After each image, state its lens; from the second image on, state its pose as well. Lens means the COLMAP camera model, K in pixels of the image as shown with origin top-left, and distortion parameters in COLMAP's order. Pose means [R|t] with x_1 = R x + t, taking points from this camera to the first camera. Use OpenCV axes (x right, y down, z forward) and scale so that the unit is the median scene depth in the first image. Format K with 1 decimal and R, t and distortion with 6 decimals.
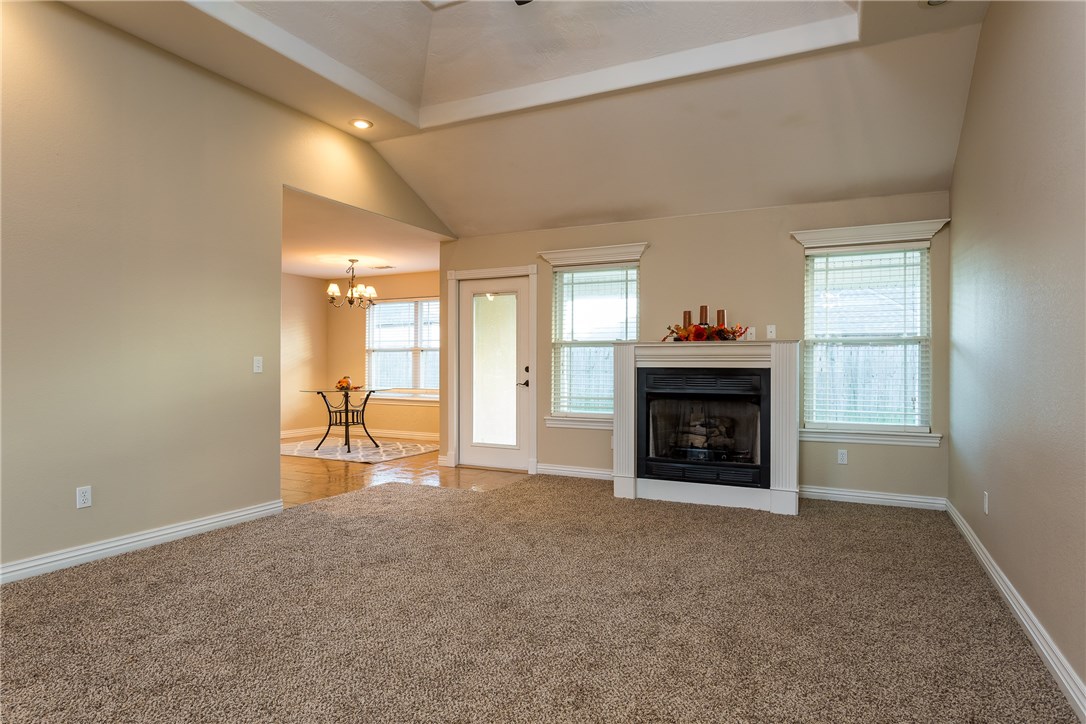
lens RADIAL K [[617.9, 0, 542.5], [0, 617.9, 361.4], [0, 0, 1]] dist [0.000158, 0.000187]
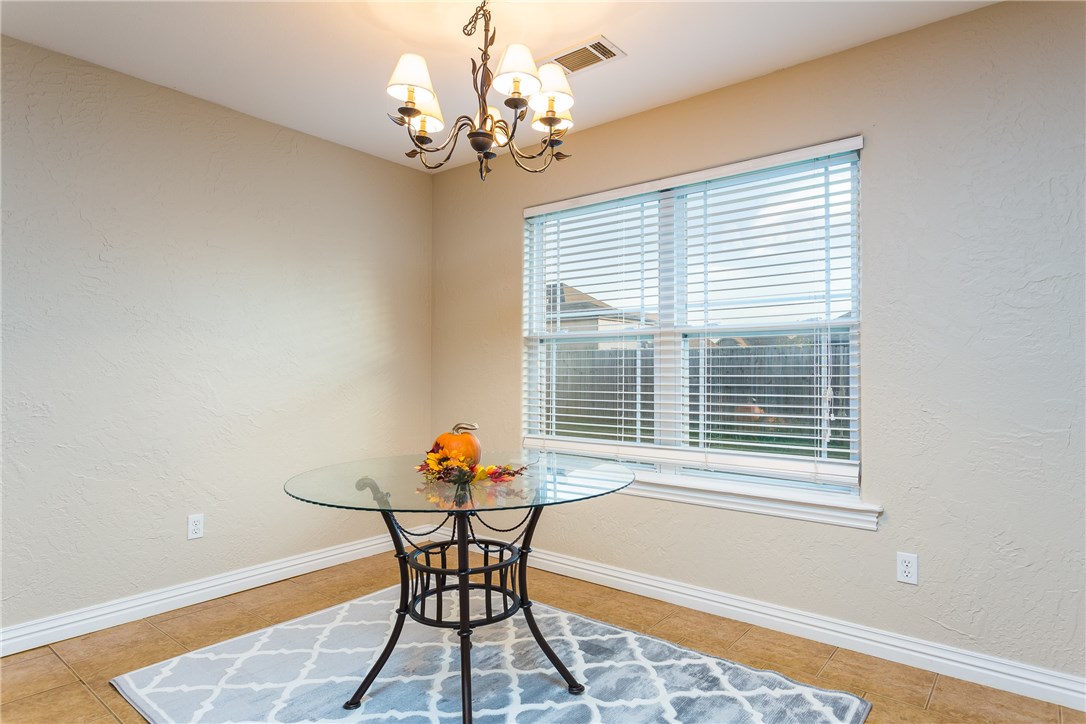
lens RADIAL K [[617.9, 0, 540.8], [0, 617.9, 366.1], [0, 0, 1]] dist [0.000158, 0.000187]
pose [[0.980793, -0.006149, -0.194953, -0.232418], [0.002604, 0.999827, -0.018436, 0.003781], [0.195033, 0.017574, 0.980639, 0.744886]]
